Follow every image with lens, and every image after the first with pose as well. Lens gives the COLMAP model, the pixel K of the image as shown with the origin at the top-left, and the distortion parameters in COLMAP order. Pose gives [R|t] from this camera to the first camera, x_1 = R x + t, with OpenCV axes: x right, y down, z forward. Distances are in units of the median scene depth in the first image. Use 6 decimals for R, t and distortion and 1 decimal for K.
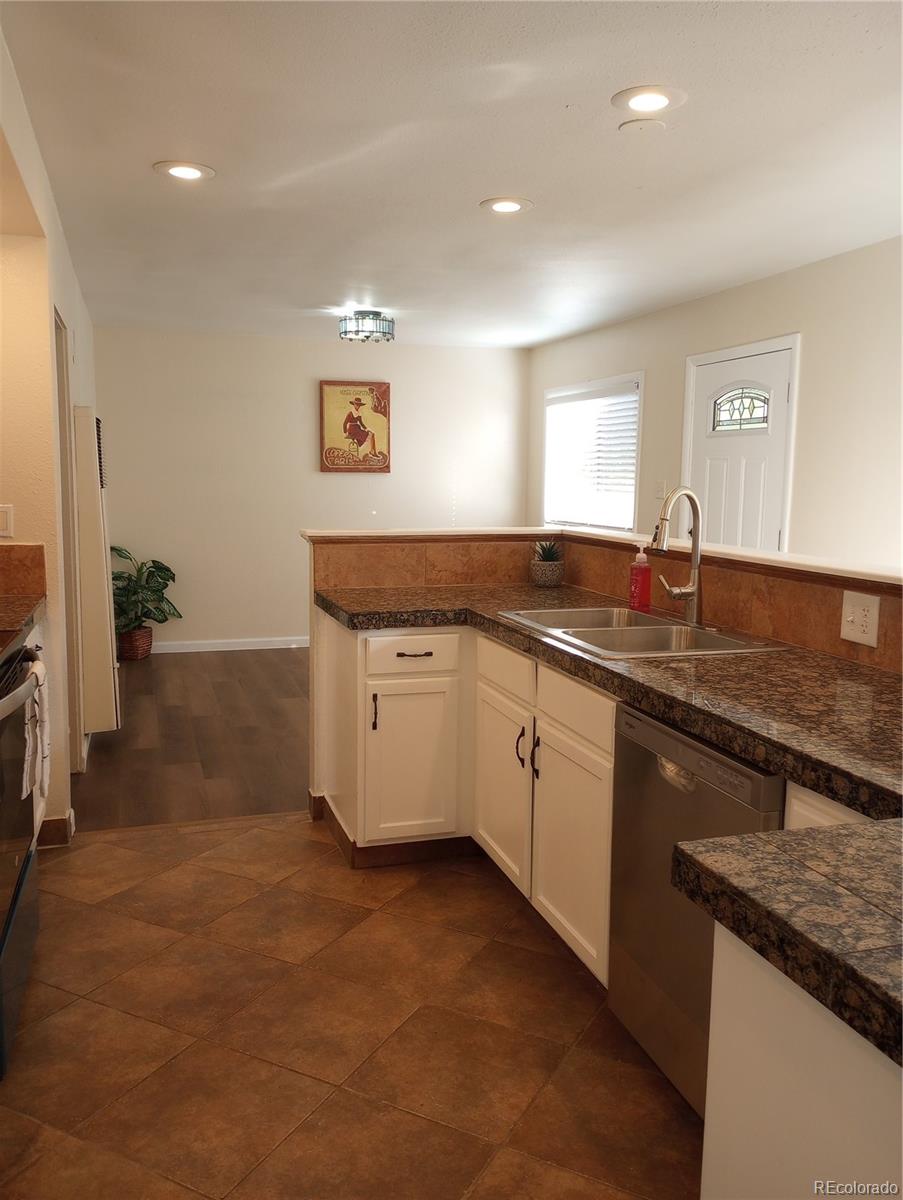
lens RADIAL K [[988.5, 0, 448.0], [0, 988.5, 594.4], [0, 0, 1]] dist [0.073424, -0.096536]
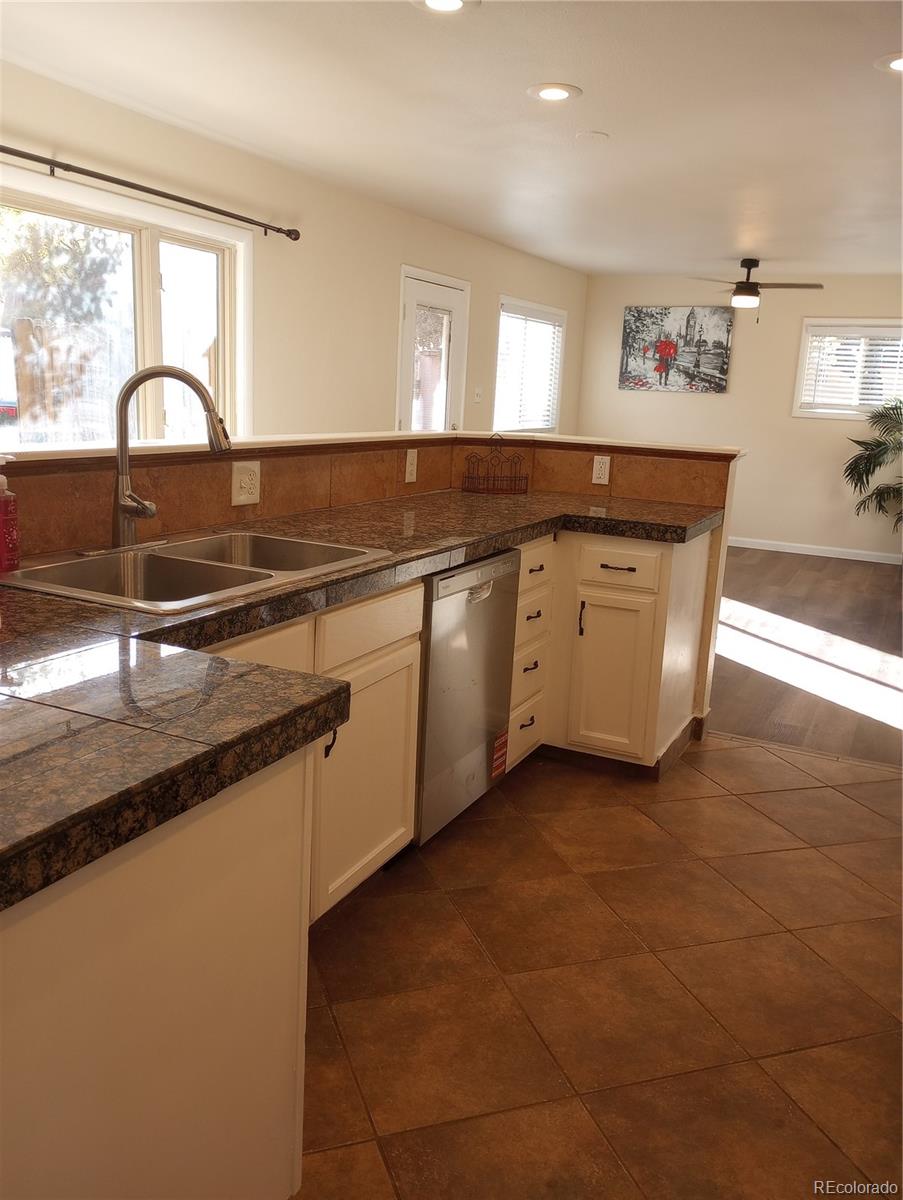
lens RADIAL K [[988.5, 0, 448.0], [0, 988.5, 594.4], [0, 0, 1]] dist [0.073424, -0.096536]
pose [[-0.729488, -0.191217, 0.656721, -0.555548], [0.026868, 0.951376, 0.306857, -0.205854], [-0.683465, 0.241493, -0.688881, 1.711680]]
